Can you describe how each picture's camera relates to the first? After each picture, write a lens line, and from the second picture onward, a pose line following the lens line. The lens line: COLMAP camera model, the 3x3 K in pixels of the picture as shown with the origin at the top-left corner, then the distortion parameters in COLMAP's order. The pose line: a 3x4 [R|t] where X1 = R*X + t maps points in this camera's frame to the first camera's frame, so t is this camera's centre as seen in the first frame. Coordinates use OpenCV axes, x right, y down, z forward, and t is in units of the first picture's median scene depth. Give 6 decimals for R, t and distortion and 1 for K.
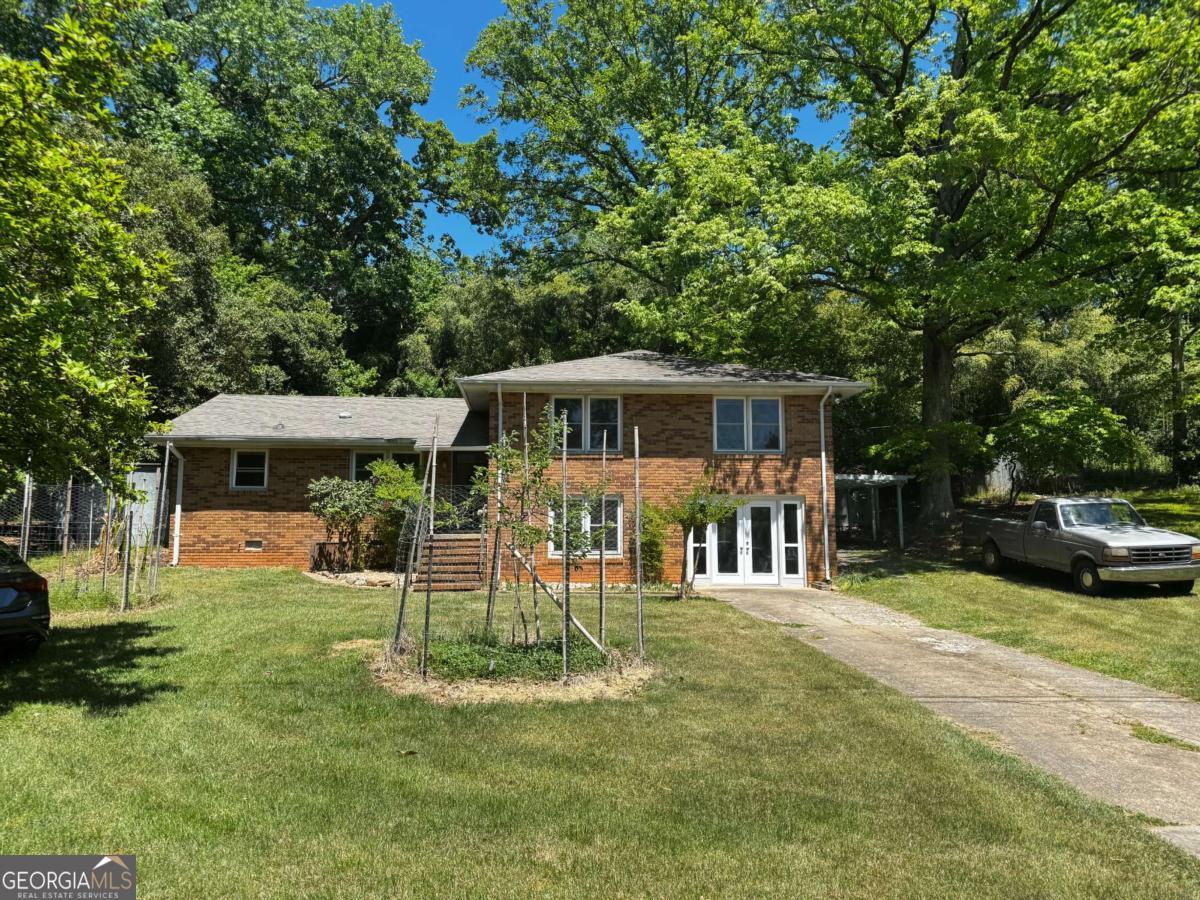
lens RADIAL K [[840.9, 0, 607.4], [0, 840.9, 450.2], [0, 0, 1]] dist [0.071842, -0.083013]
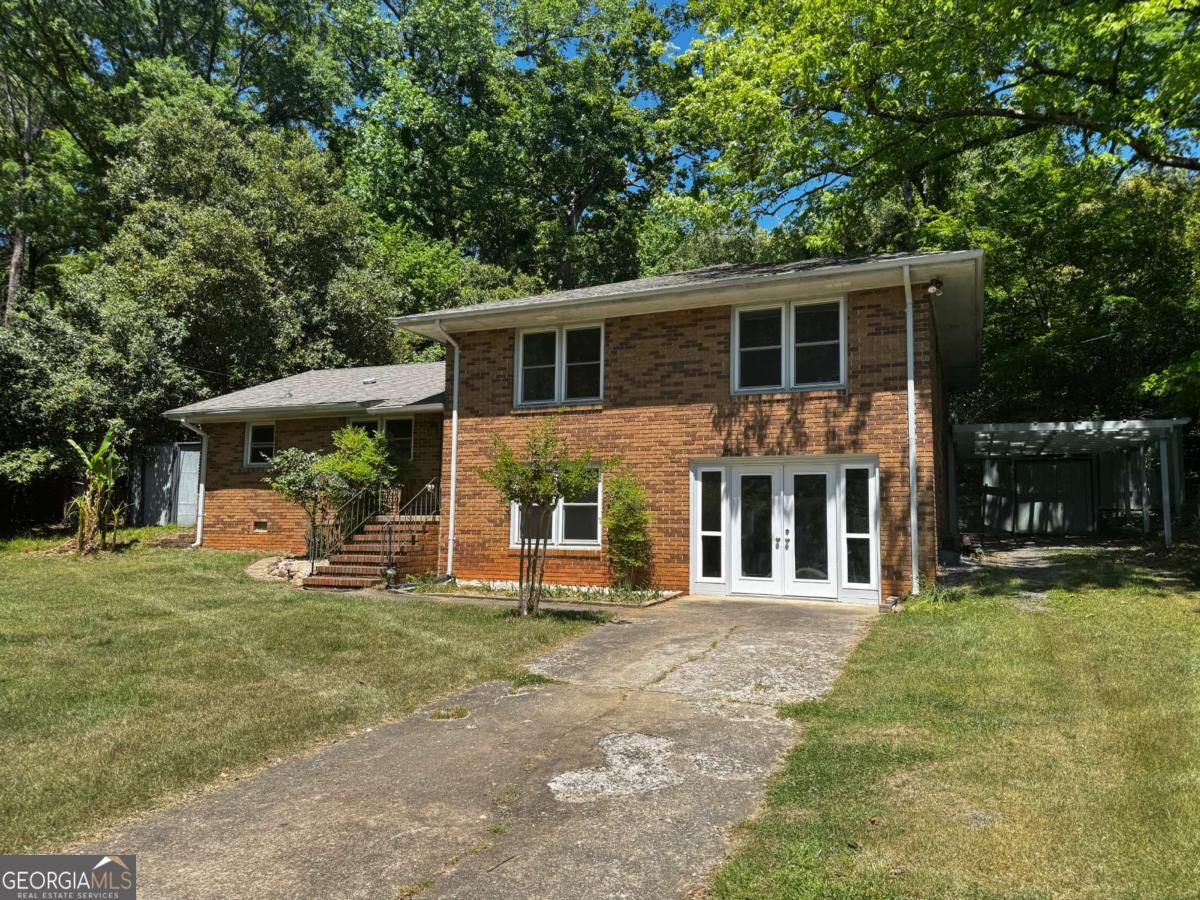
lens RADIAL K [[840.9, 0, 600.3], [0, 840.9, 451.9], [0, 0, 1]] dist [0.071842, -0.083013]
pose [[0.881401, -0.031531, -0.471315, 0.345360], [0.039462, 0.999197, 0.006950, 0.039806], [0.470717, -0.024725, 0.881938, 0.369947]]
